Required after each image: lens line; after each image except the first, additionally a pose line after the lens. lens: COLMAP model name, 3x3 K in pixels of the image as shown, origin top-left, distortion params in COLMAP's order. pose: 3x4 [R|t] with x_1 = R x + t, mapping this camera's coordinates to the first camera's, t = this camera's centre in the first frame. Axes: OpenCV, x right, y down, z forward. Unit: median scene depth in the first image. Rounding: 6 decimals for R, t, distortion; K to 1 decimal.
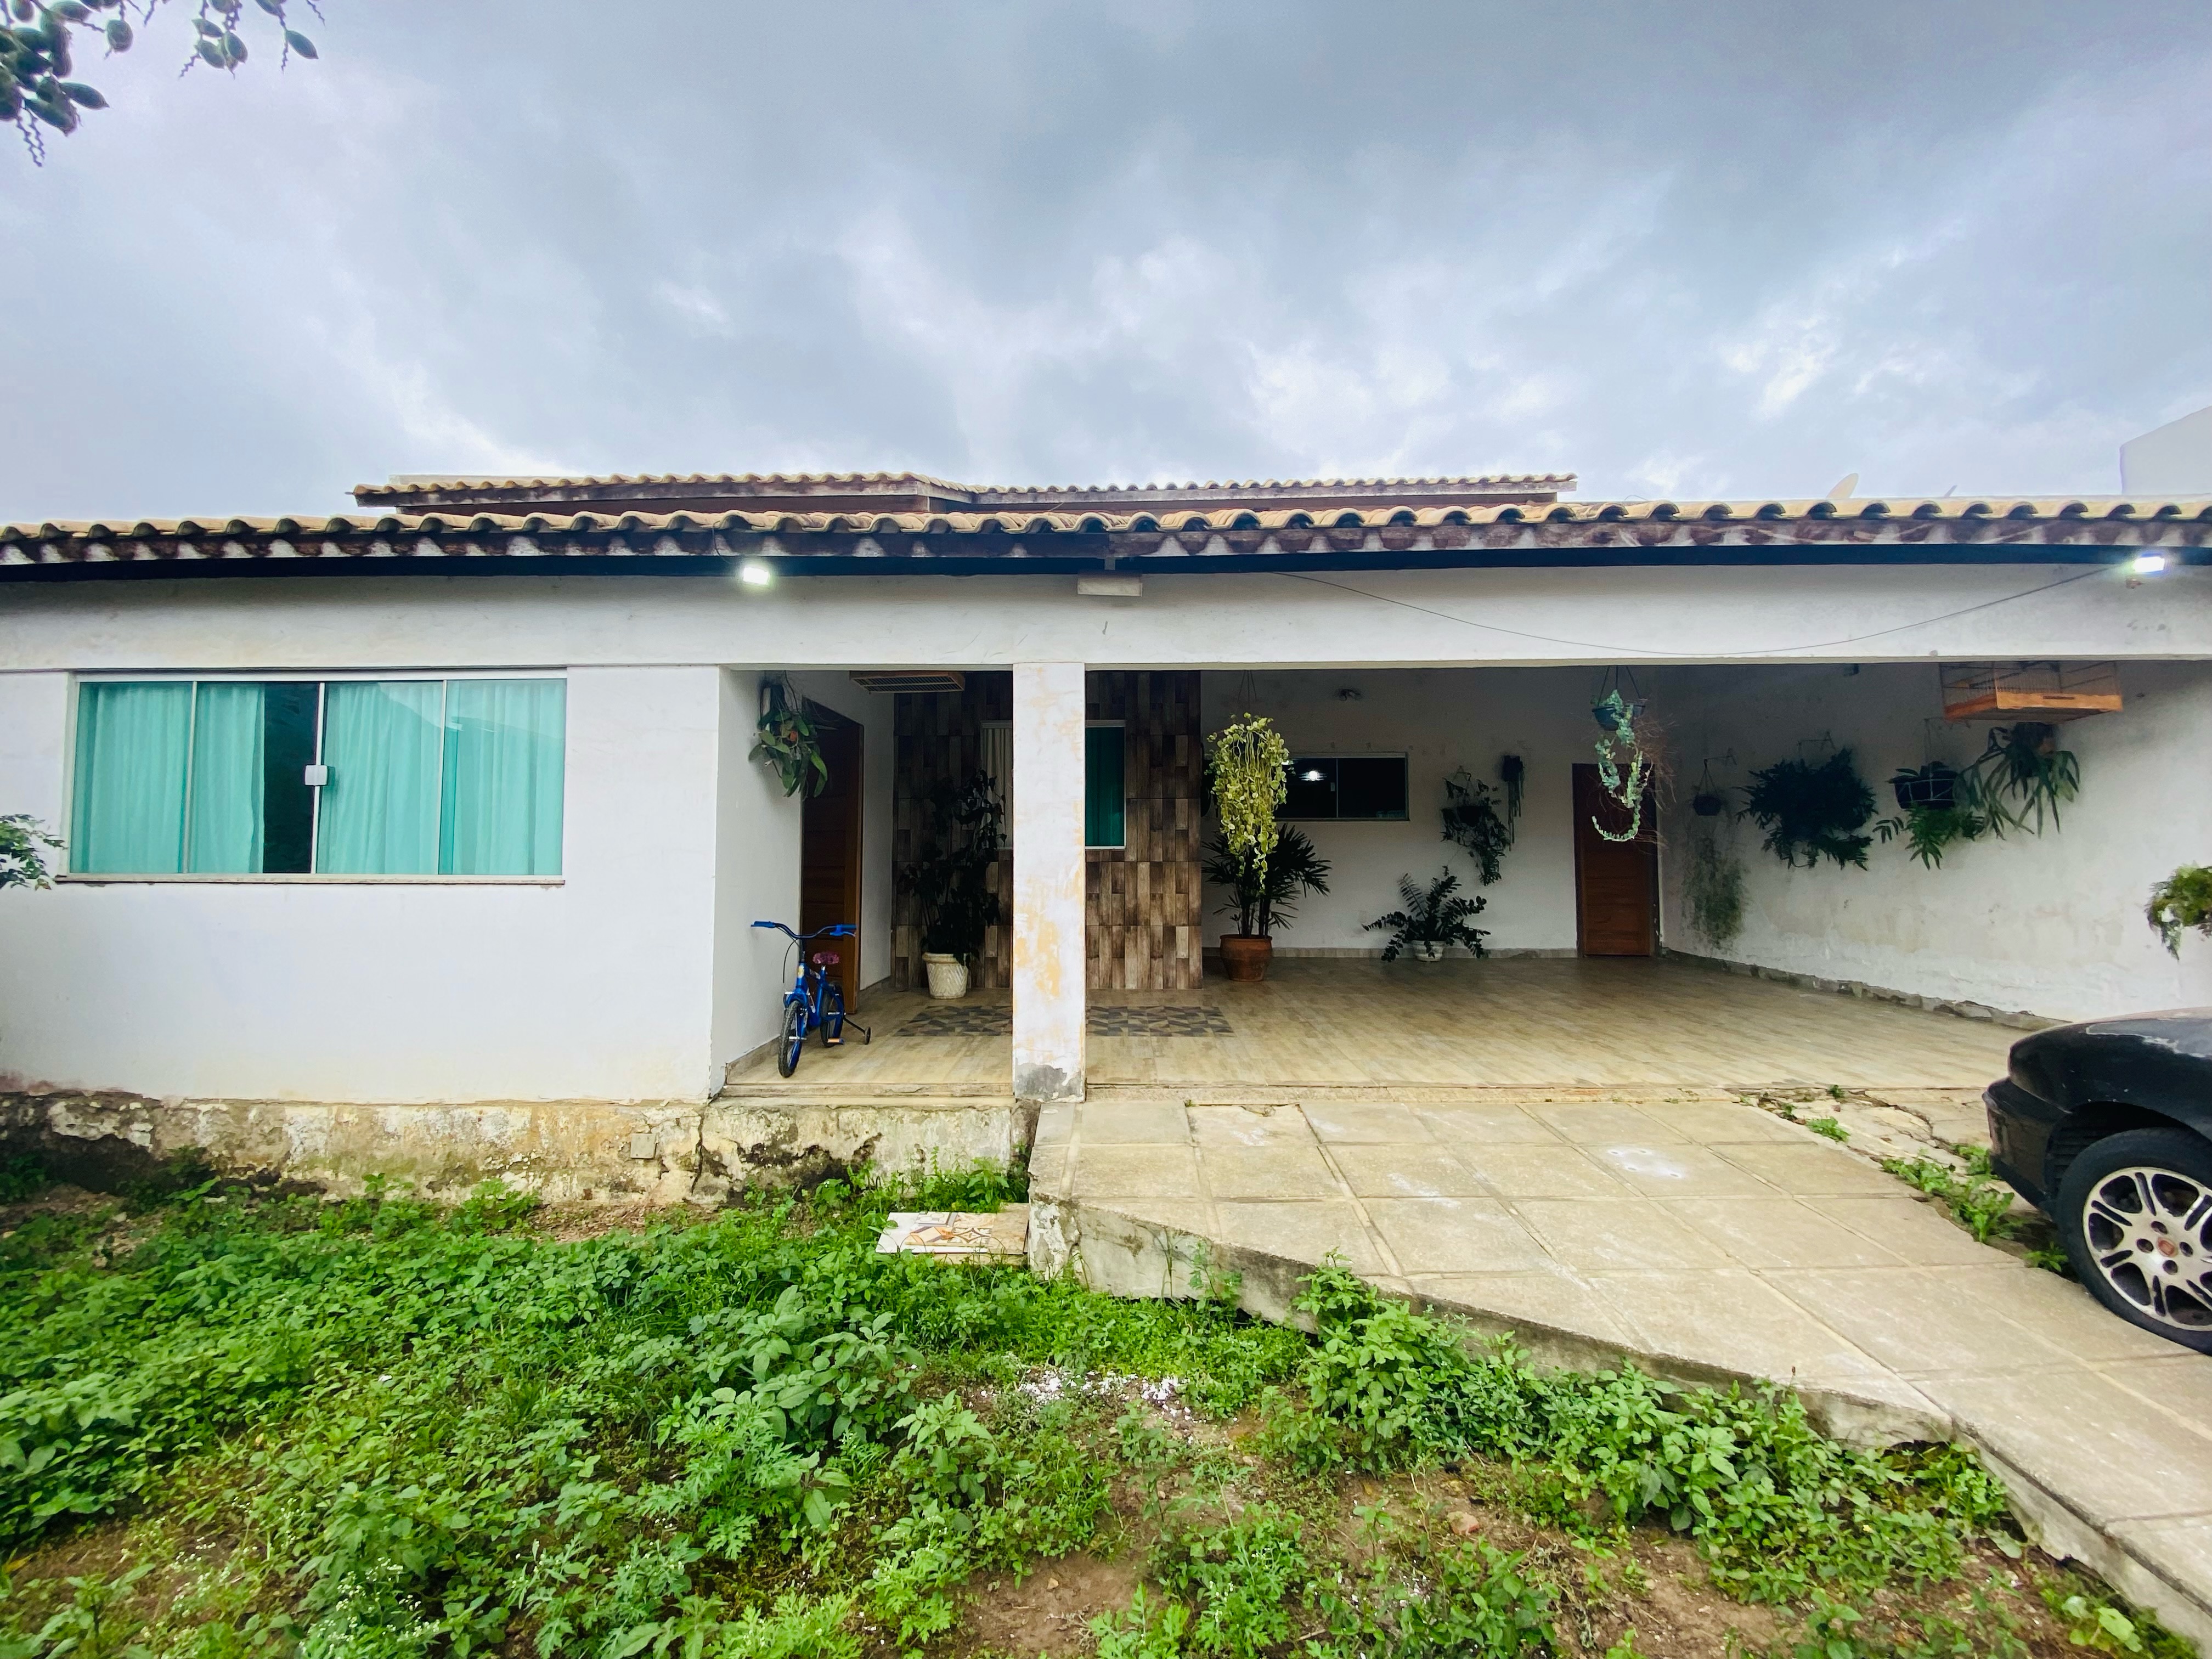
lens RADIAL K [[913.4, 0, 1104.7], [0, 913.4, 837.3], [0, 0, 1]] dist [0.015401, -0.021780]
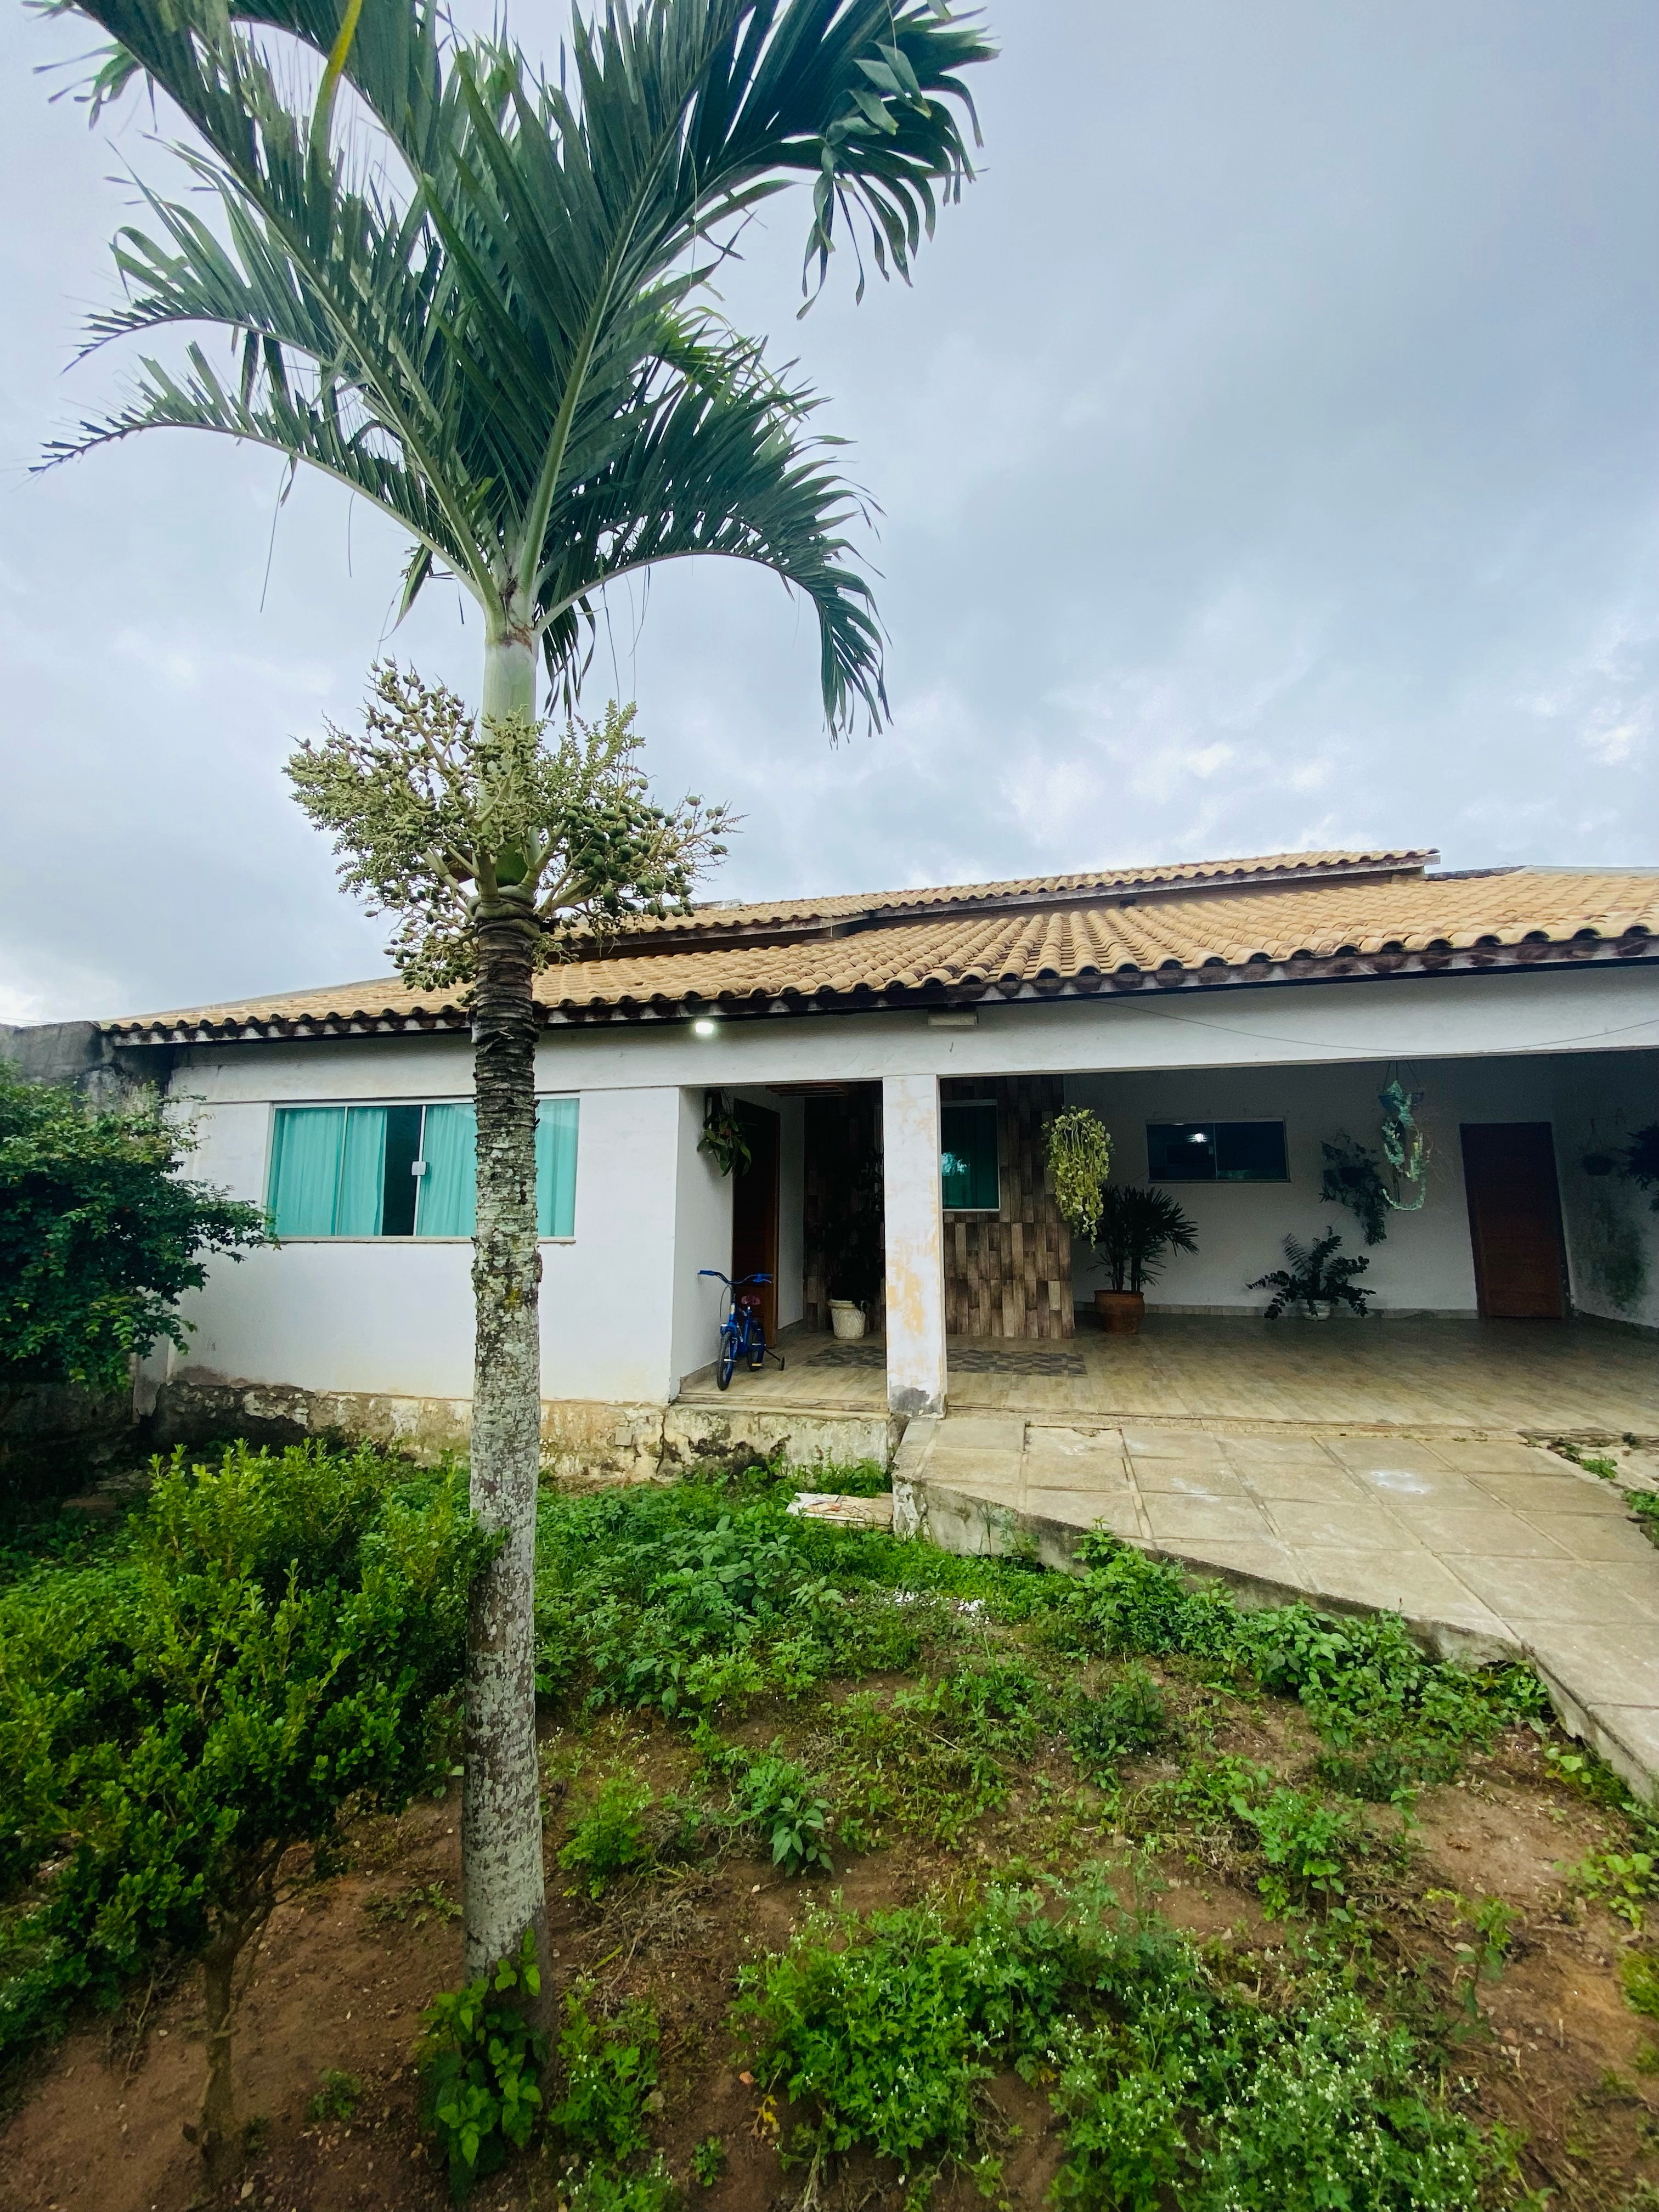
lens RADIAL K [[913.4, 0, 822.0], [0, 913.4, 1093.8], [0, 0, 1]] dist [0.015401, -0.021780]
pose [[0.974962, -0.032220, -0.220024, 0.104731], [0.008738, 0.994234, -0.106874, -0.025634], [0.222199, 0.102275, 0.969622, -0.315432]]
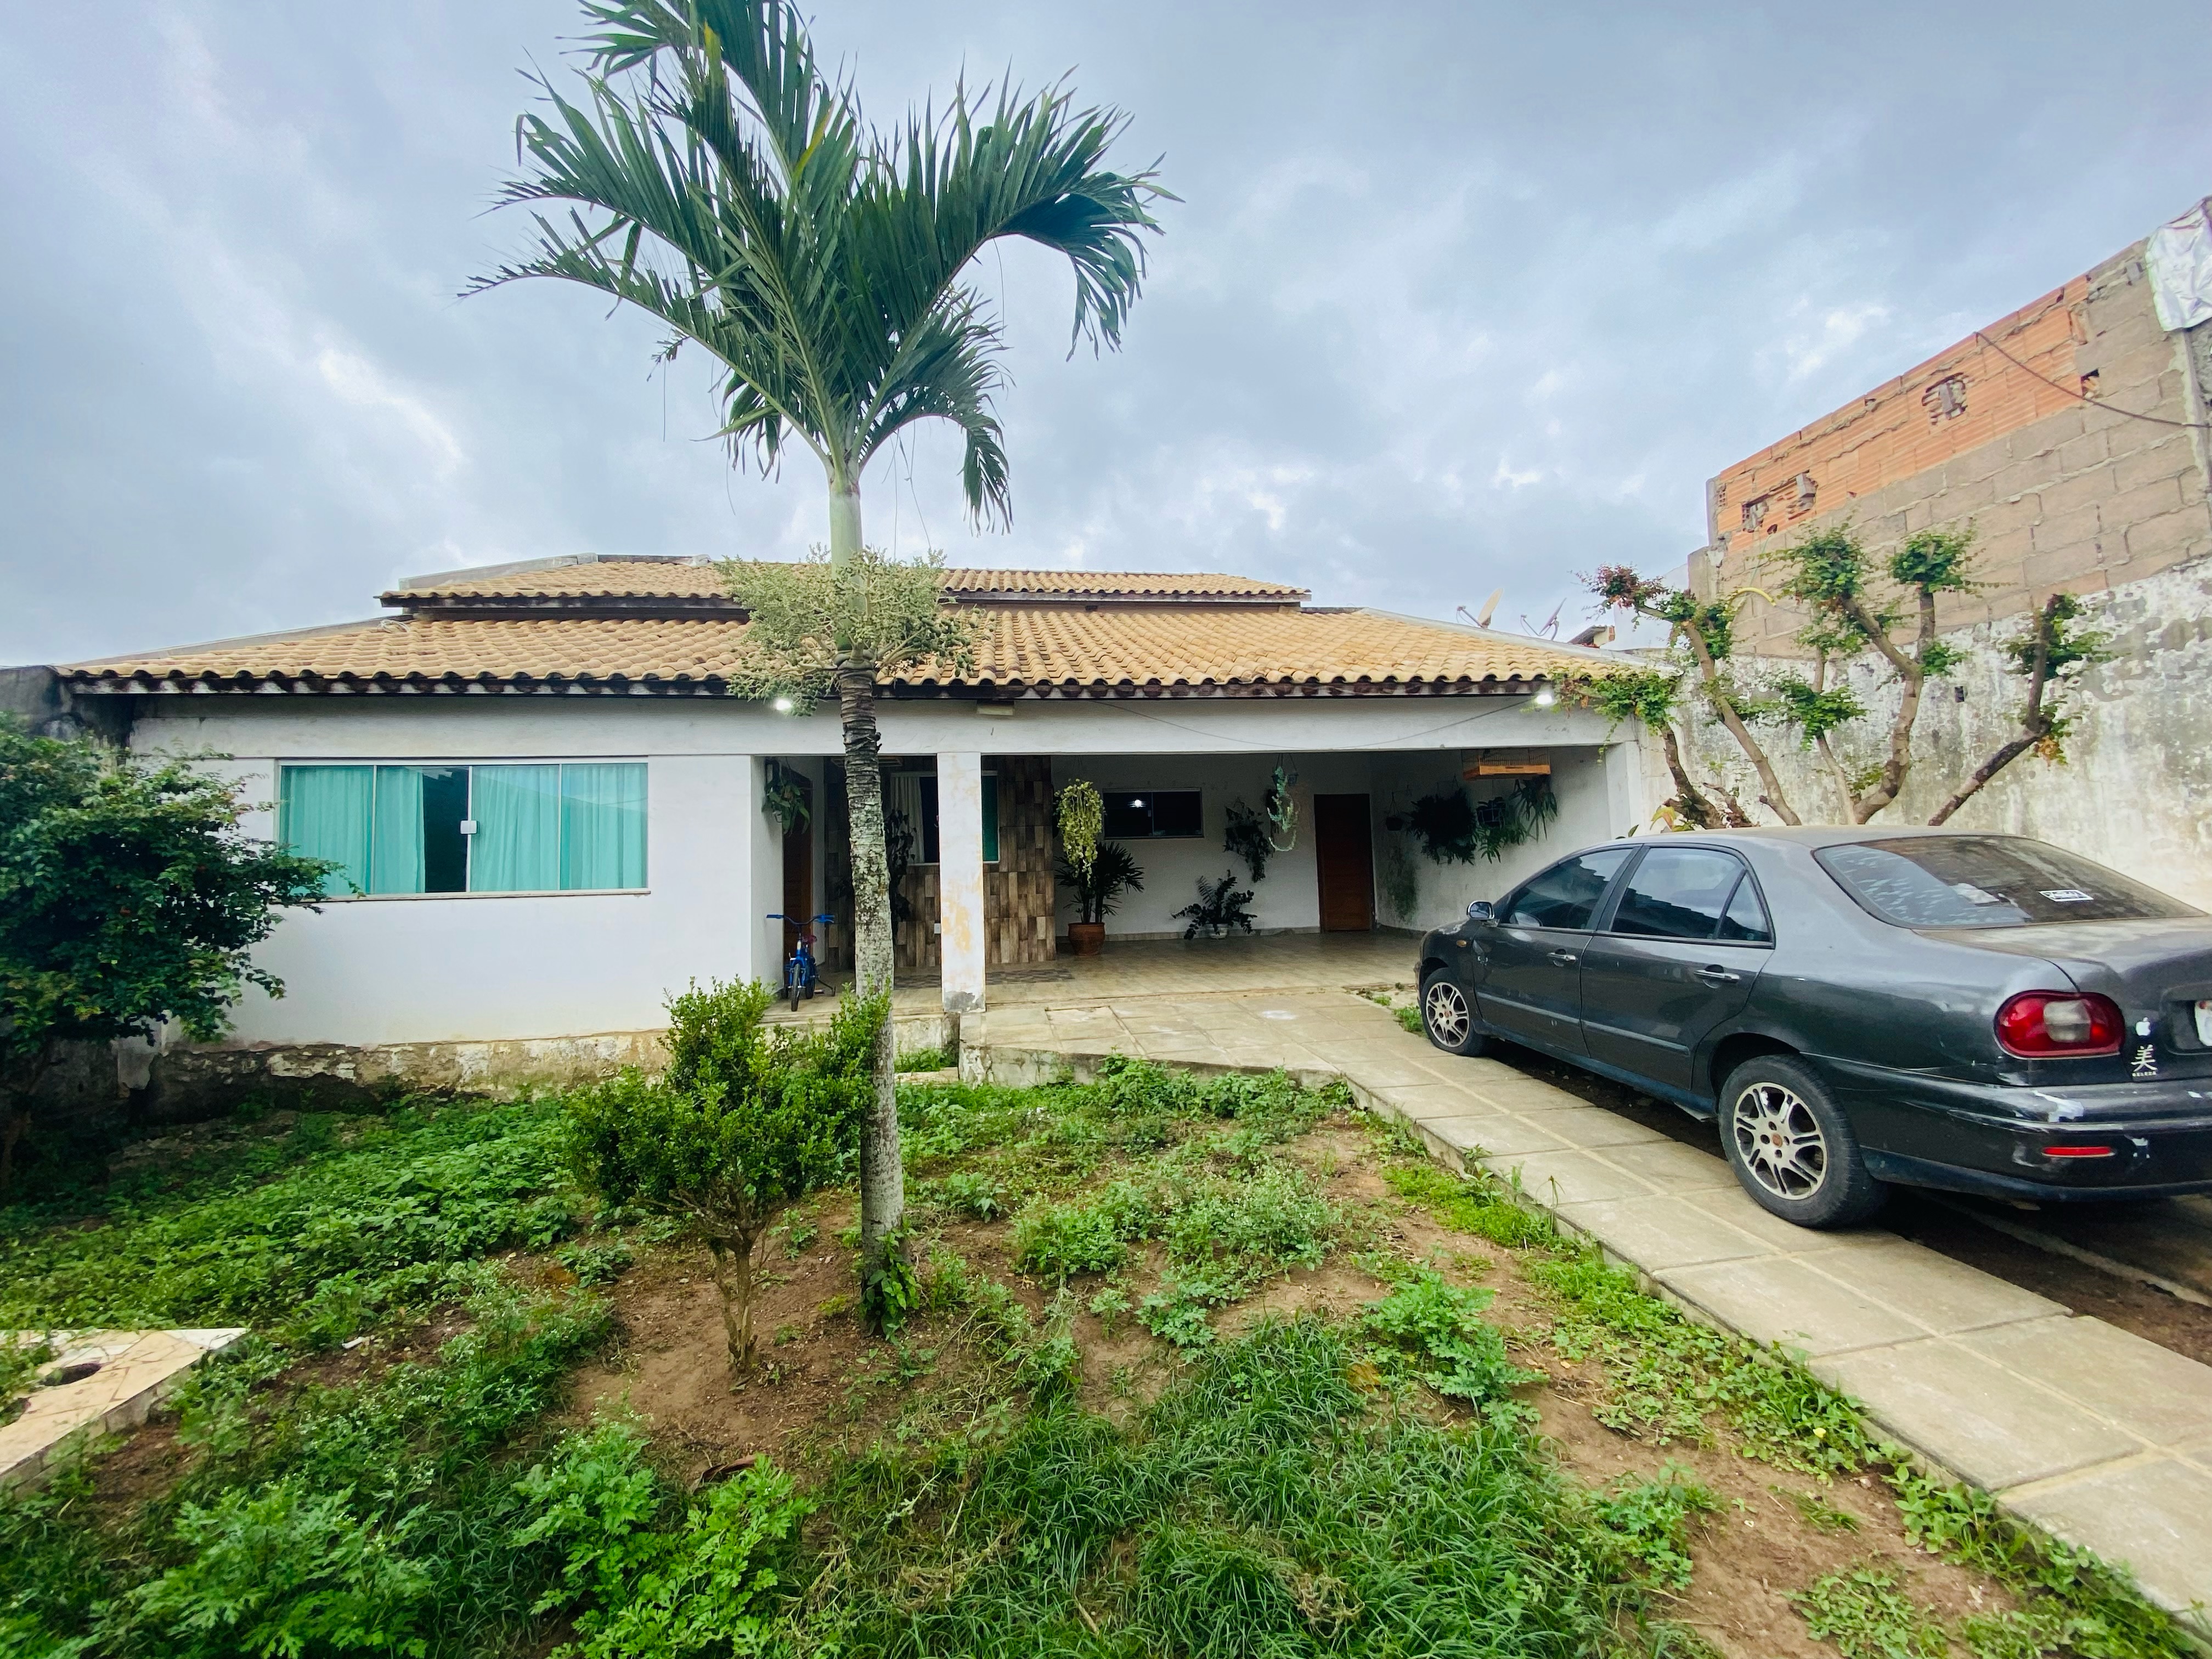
lens RADIAL K [[895.6, 0, 1106.0], [0, 895.6, 829.5], [0, 0, 1]] dist [0.025308, -0.020507]
pose [[0.986989, -0.018863, 0.159677, -0.060844], [0.022828, 0.999474, -0.023032, -0.005861], [-0.159159, 0.026377, 0.986901, -0.684199]]
